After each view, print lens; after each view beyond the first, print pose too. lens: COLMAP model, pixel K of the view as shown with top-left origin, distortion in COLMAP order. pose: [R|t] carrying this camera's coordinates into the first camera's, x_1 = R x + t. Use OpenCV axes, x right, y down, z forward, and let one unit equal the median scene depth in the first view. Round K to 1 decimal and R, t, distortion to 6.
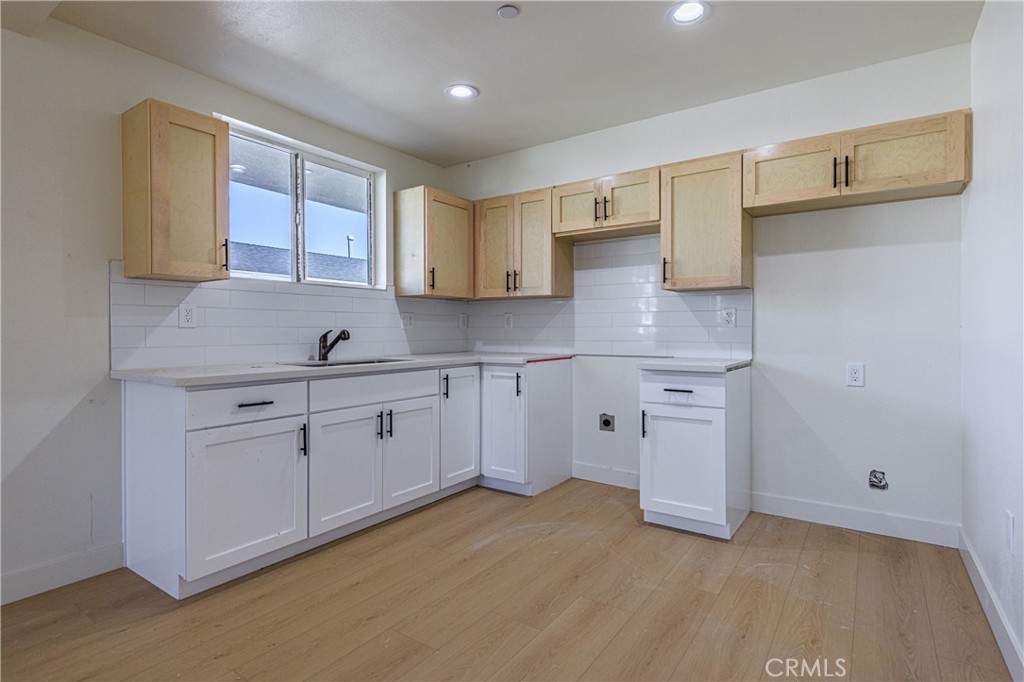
lens RADIAL K [[518.6, 0, 512.1], [0, 518.6, 336.5], [0, 0, 1]] dist [0.020753, 0.001441]
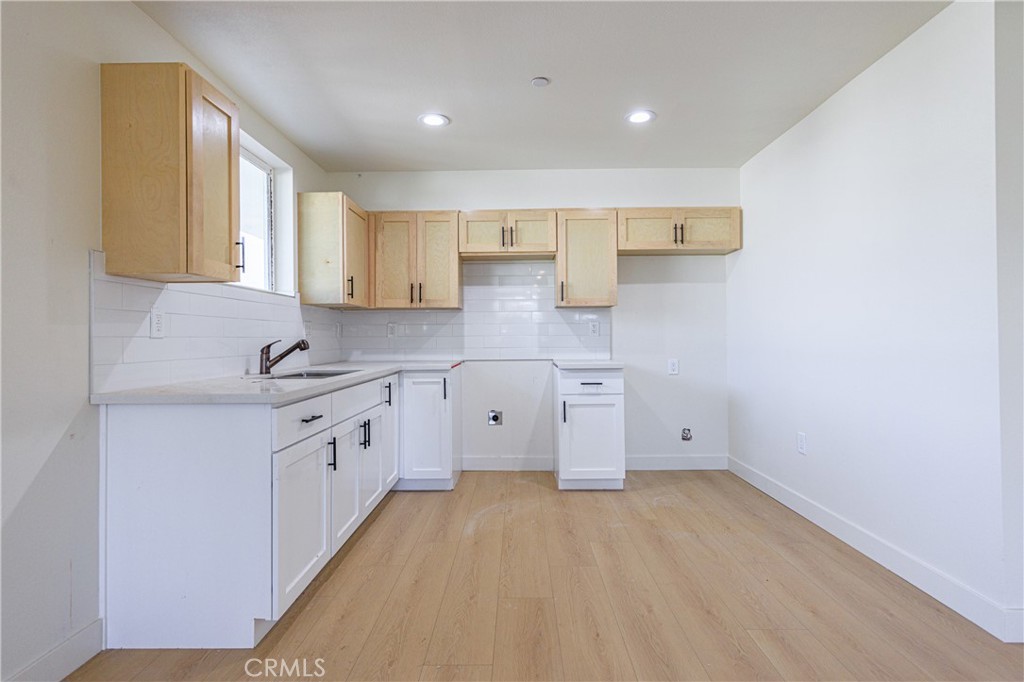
lens RADIAL K [[518.6, 0, 513.5], [0, 518.6, 338.8], [0, 0, 1]] dist [0.020753, 0.001441]
pose [[0.829682, -0.005945, 0.558205, -0.494692], [0.013821, 0.999856, -0.009893, 0.000235], [-0.558065, 0.015923, 0.829644, 0.009259]]
